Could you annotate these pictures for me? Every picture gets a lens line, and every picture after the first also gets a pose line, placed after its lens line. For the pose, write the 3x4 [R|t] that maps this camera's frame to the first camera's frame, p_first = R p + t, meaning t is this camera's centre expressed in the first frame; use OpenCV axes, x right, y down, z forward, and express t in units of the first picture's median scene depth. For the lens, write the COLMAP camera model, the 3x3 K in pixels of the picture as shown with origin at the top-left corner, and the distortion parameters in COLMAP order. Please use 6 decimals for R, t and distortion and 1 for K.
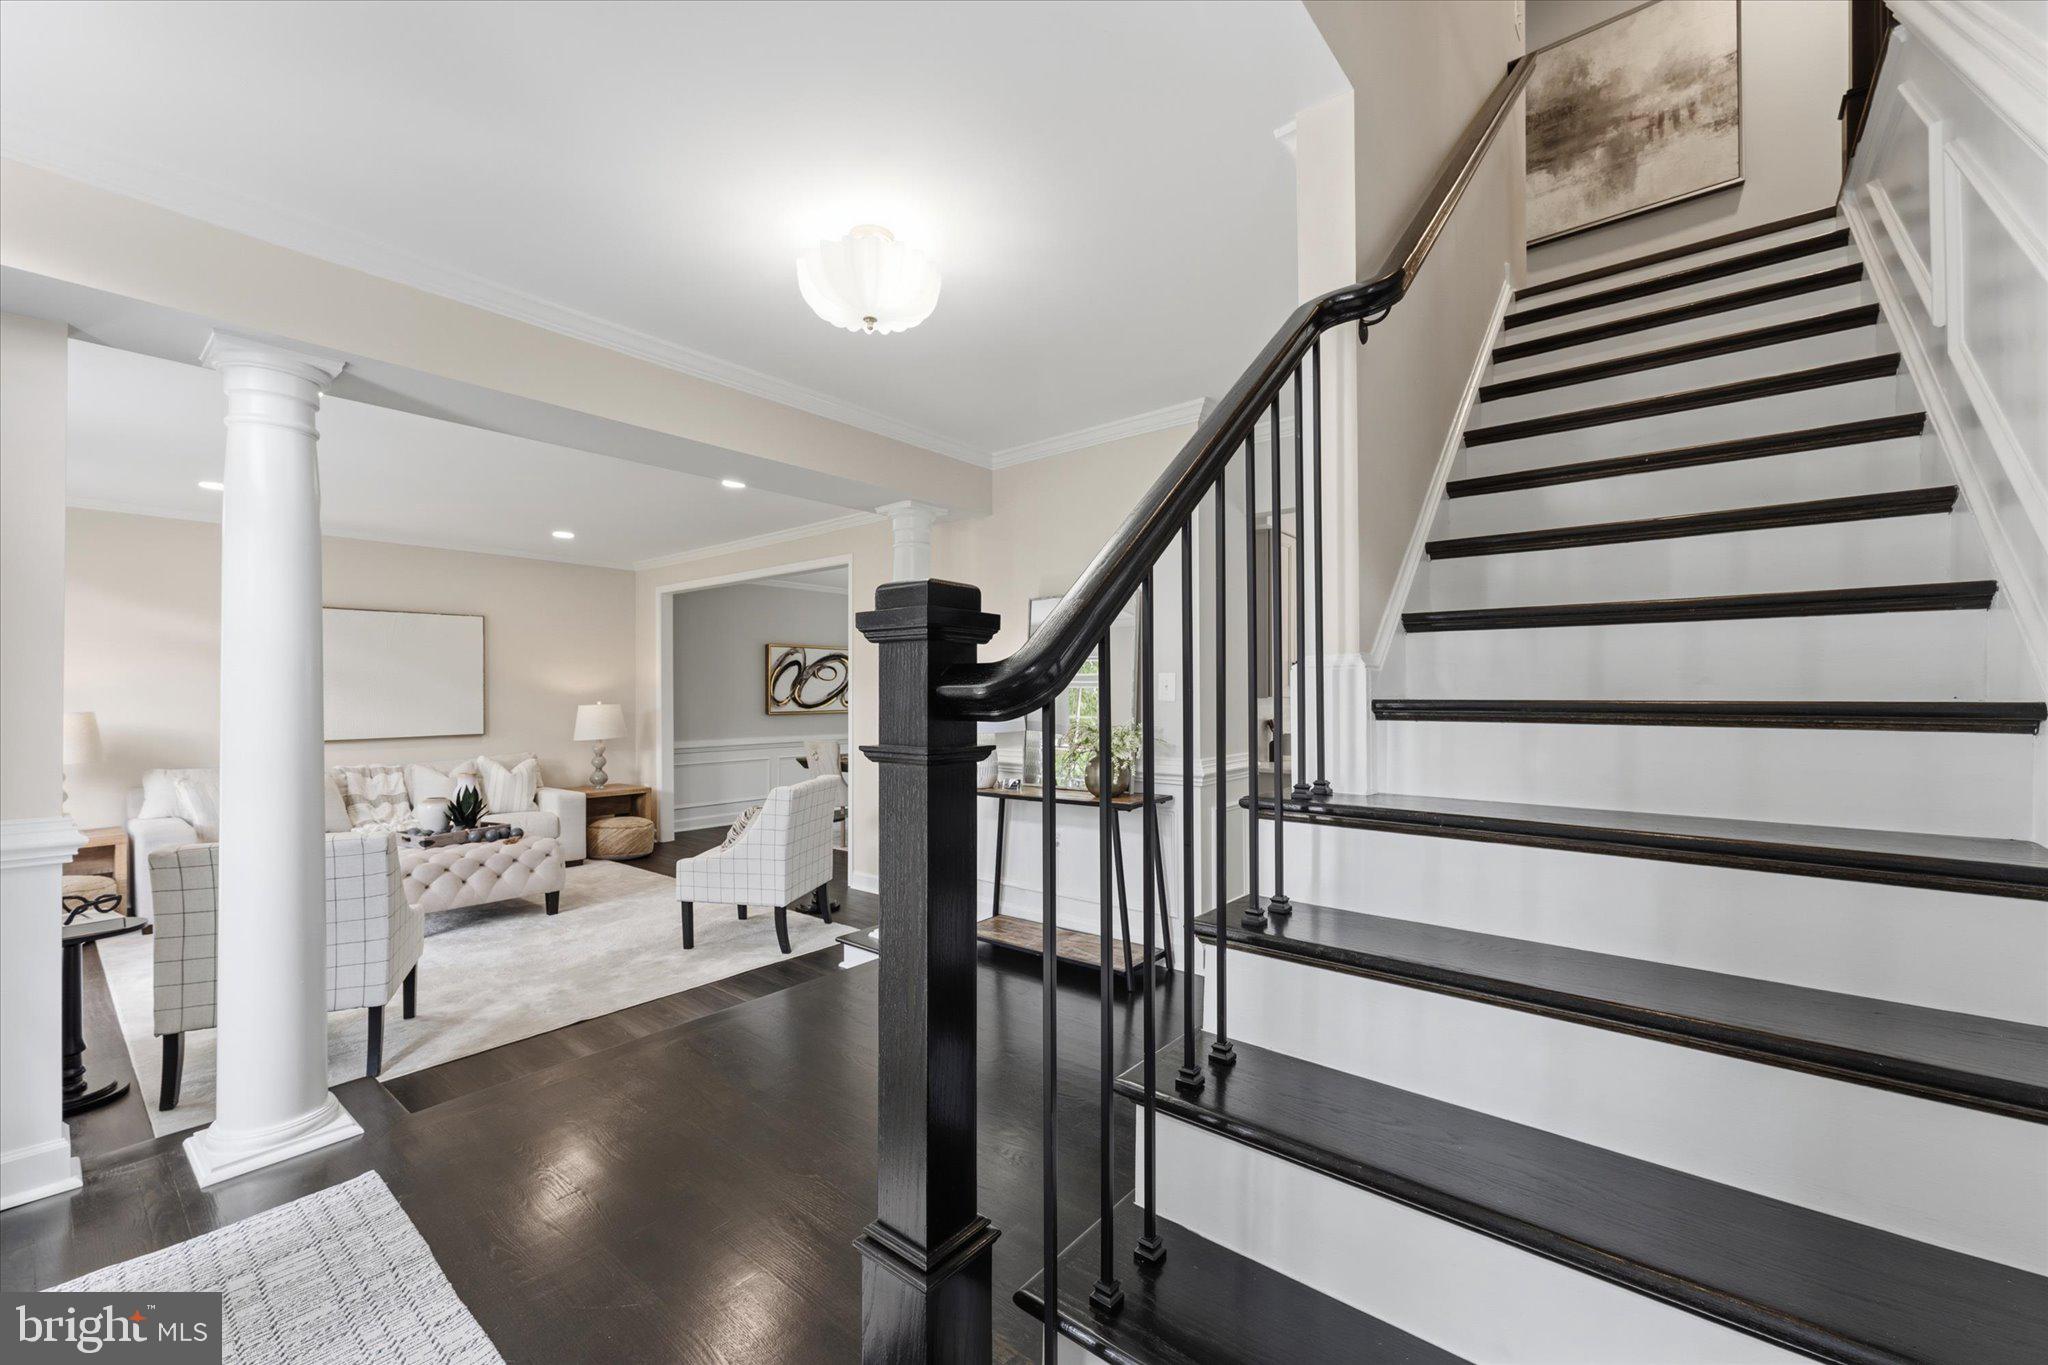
lens RADIAL K [[824.1, 0, 1022.8], [0, 824.1, 687.8], [0, 0, 1]] dist [-0.000374, -0.000102]
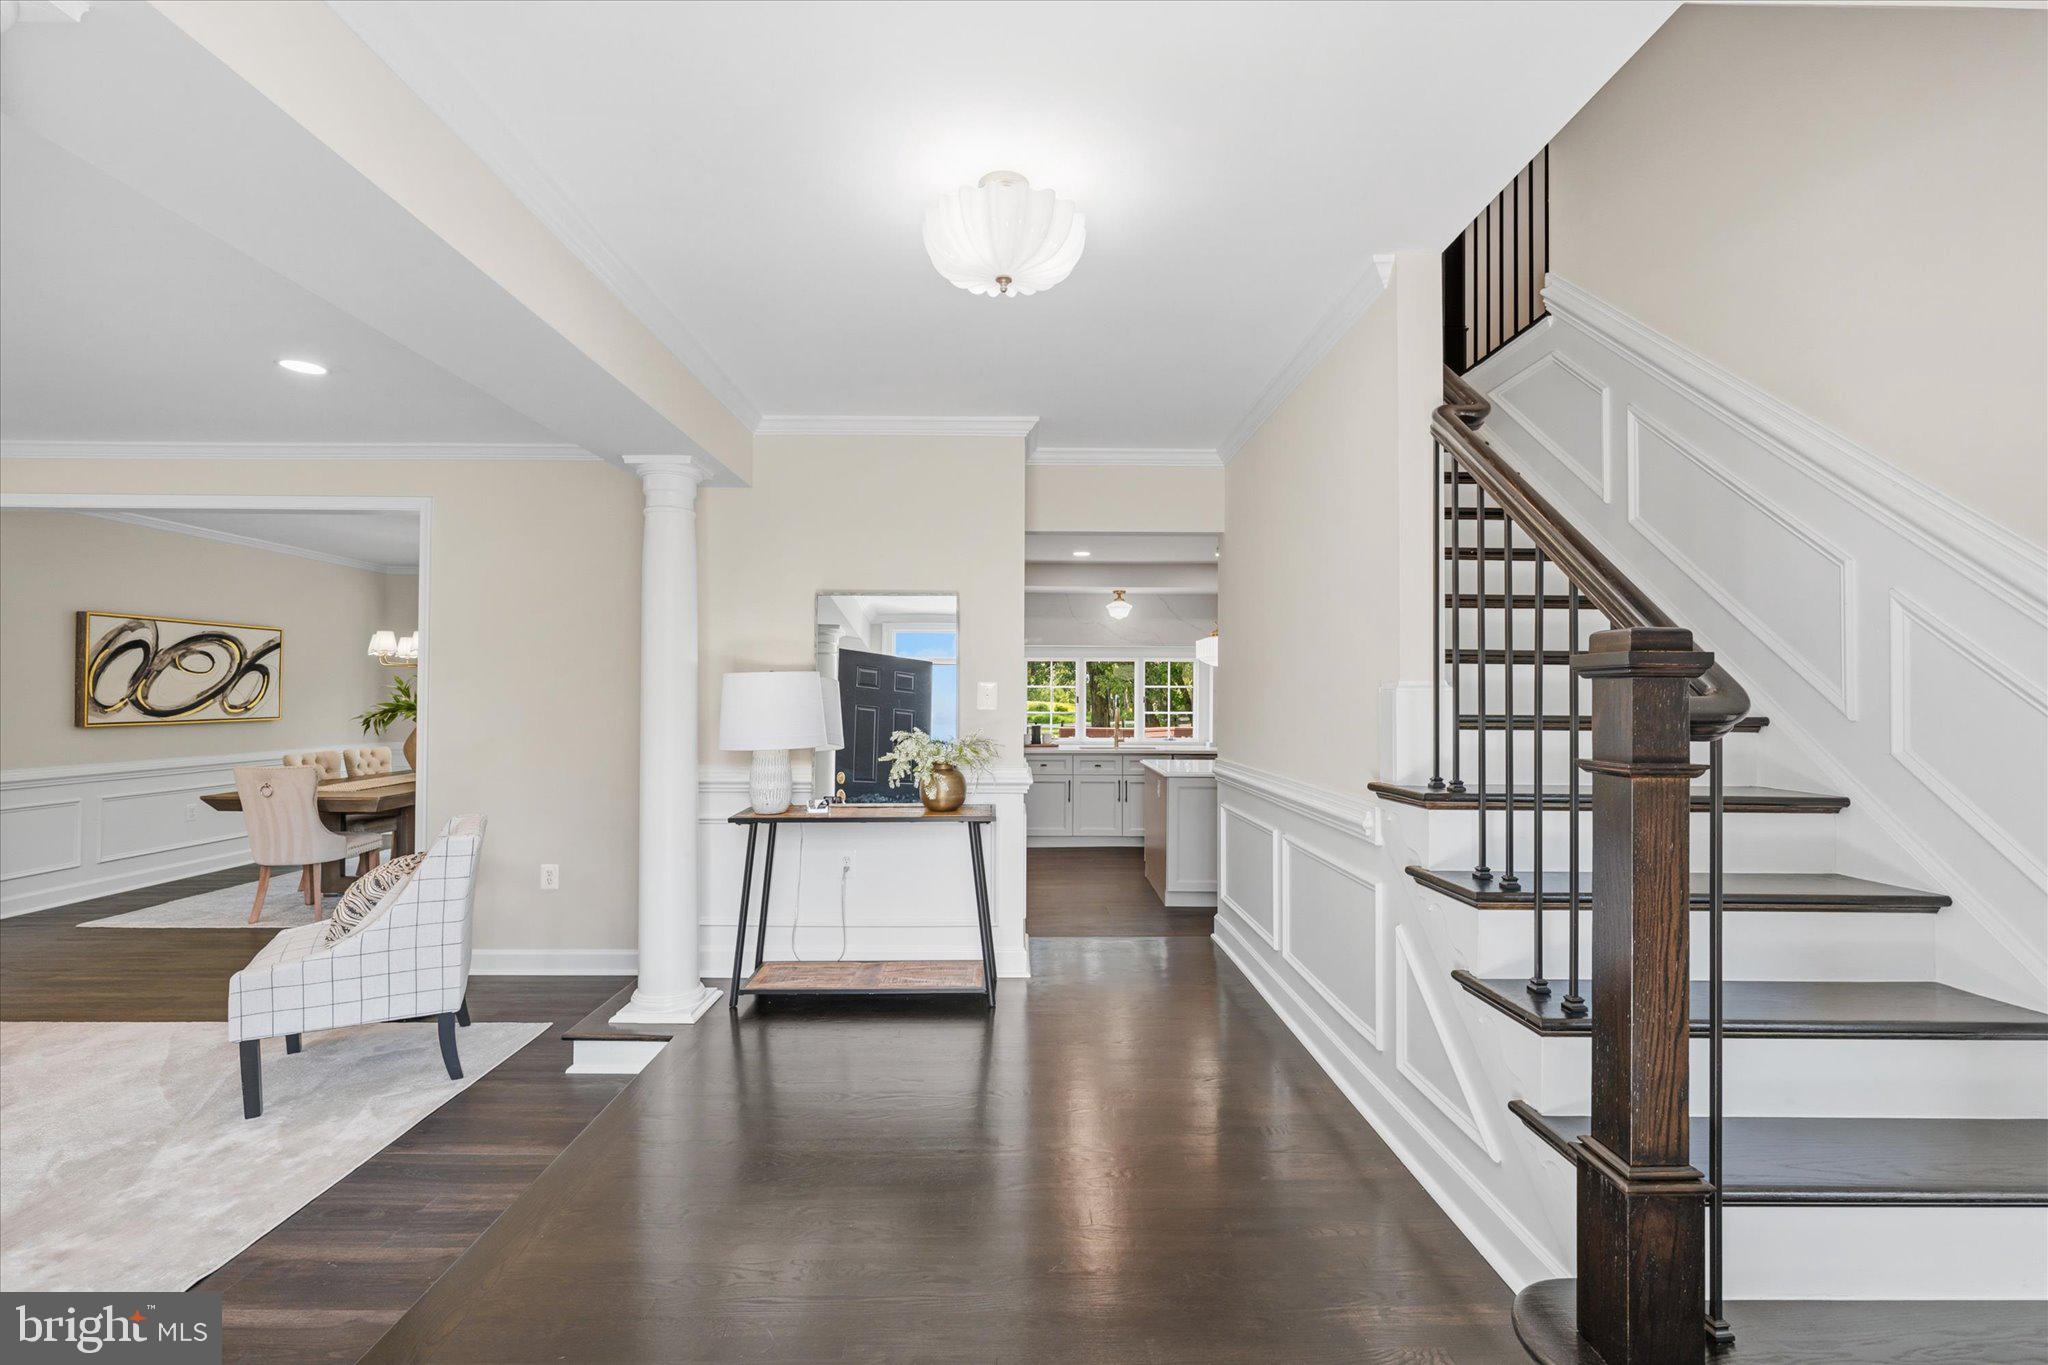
lens RADIAL K [[857.1, 0, 1024.0], [0, 857.1, 682.5], [0, 0, 1]] dist [0.001420, 0.000120]
pose [[0.768537, 0.013901, 0.639655, -0.179208], [-0.011371, 0.999903, -0.008068, -0.003532], [-0.639705, -0.001073, 0.768620, 0.067817]]
